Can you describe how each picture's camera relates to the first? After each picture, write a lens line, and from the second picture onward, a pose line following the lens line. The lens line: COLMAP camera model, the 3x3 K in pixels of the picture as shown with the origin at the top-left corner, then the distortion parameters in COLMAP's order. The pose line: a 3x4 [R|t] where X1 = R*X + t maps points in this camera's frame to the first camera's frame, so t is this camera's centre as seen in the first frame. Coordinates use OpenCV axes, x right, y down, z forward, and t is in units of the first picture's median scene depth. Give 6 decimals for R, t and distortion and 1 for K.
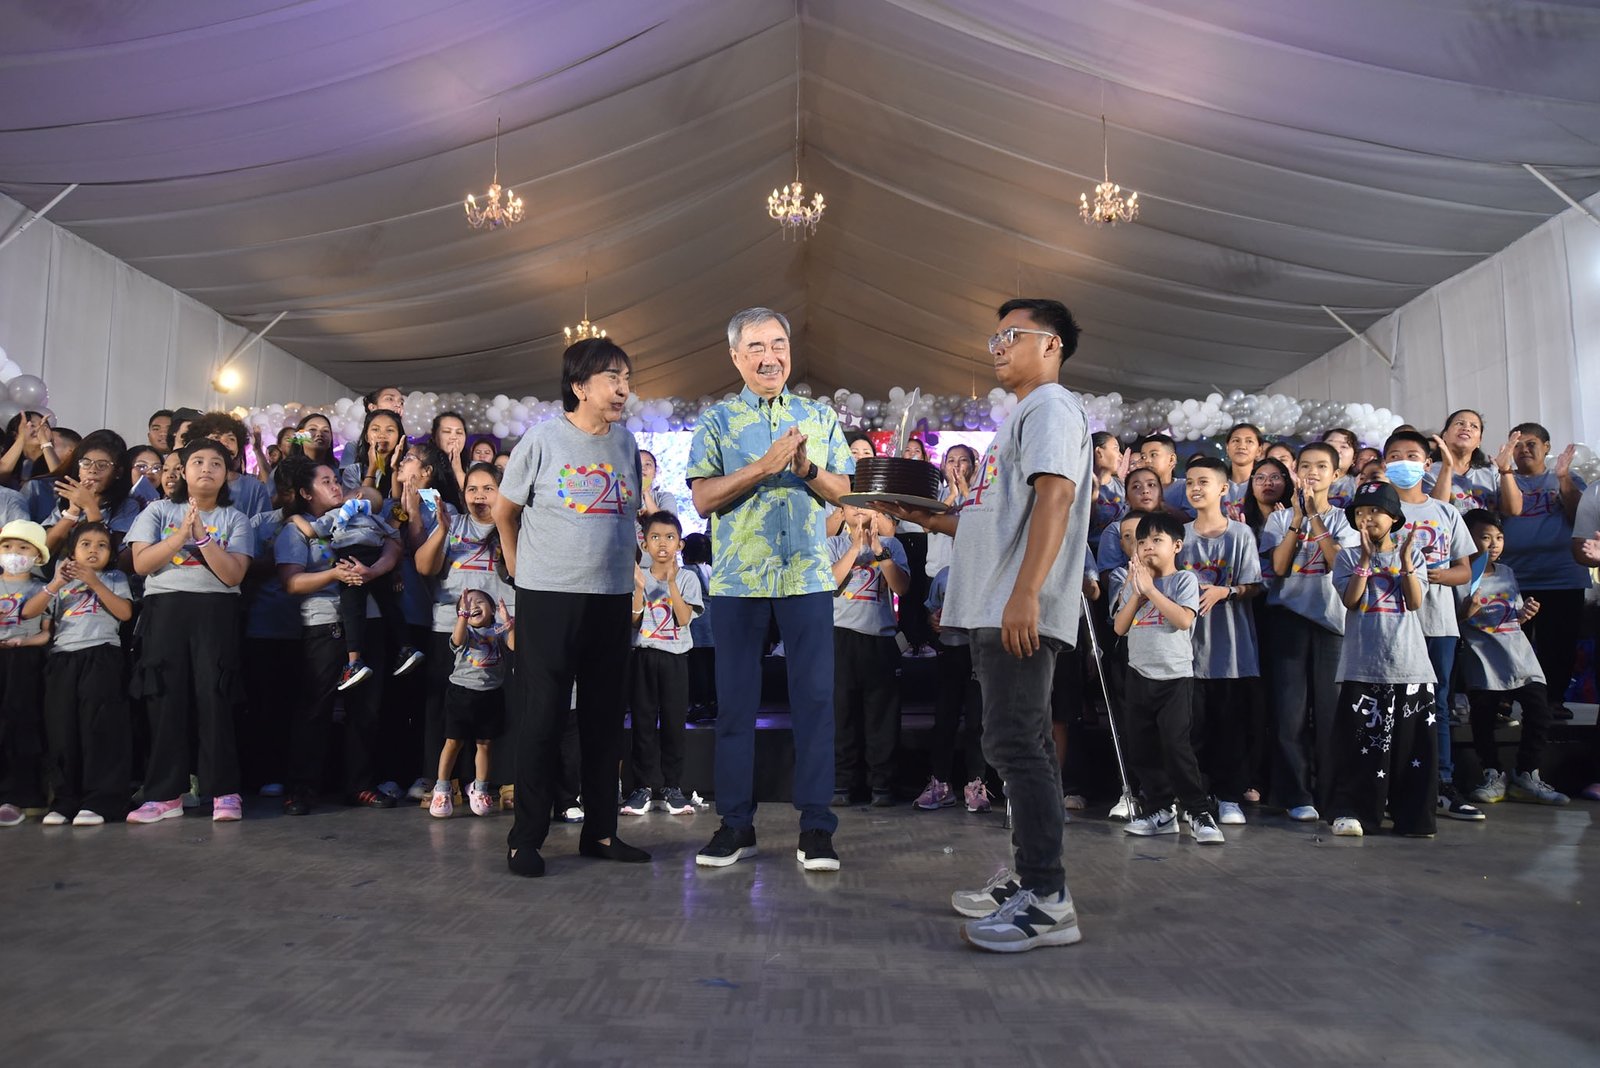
lens RADIAL K [[1087.8, 0, 800.0], [0, 1087.8, 534.0], [0, 0, 1]] dist [-0.116111, 0.083618]
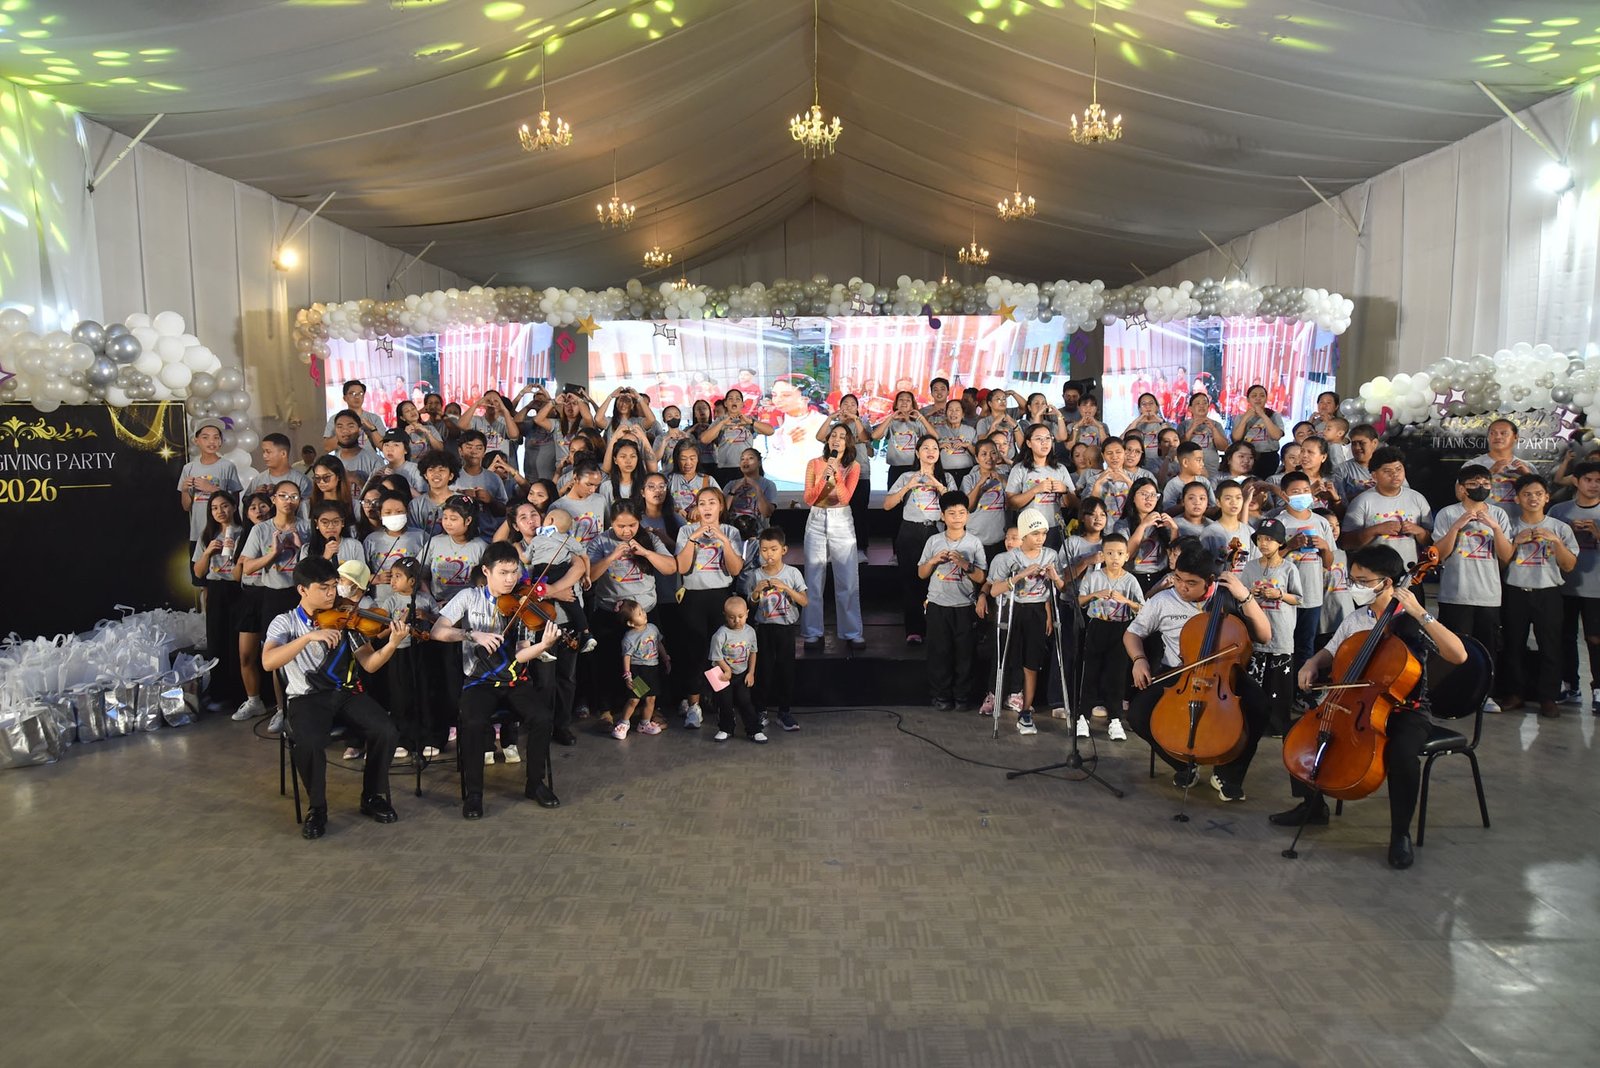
lens RADIAL K [[1087.8, 0, 800.0], [0, 1087.8, 534.0], [0, 0, 1]] dist [-0.116111, 0.083618]
pose [[0.999909, -0.013396, -0.001772, -0.020948], [0.013477, 0.979110, 0.202883, -0.104415], [-0.000982, -0.202888, 0.979201, -0.154163]]
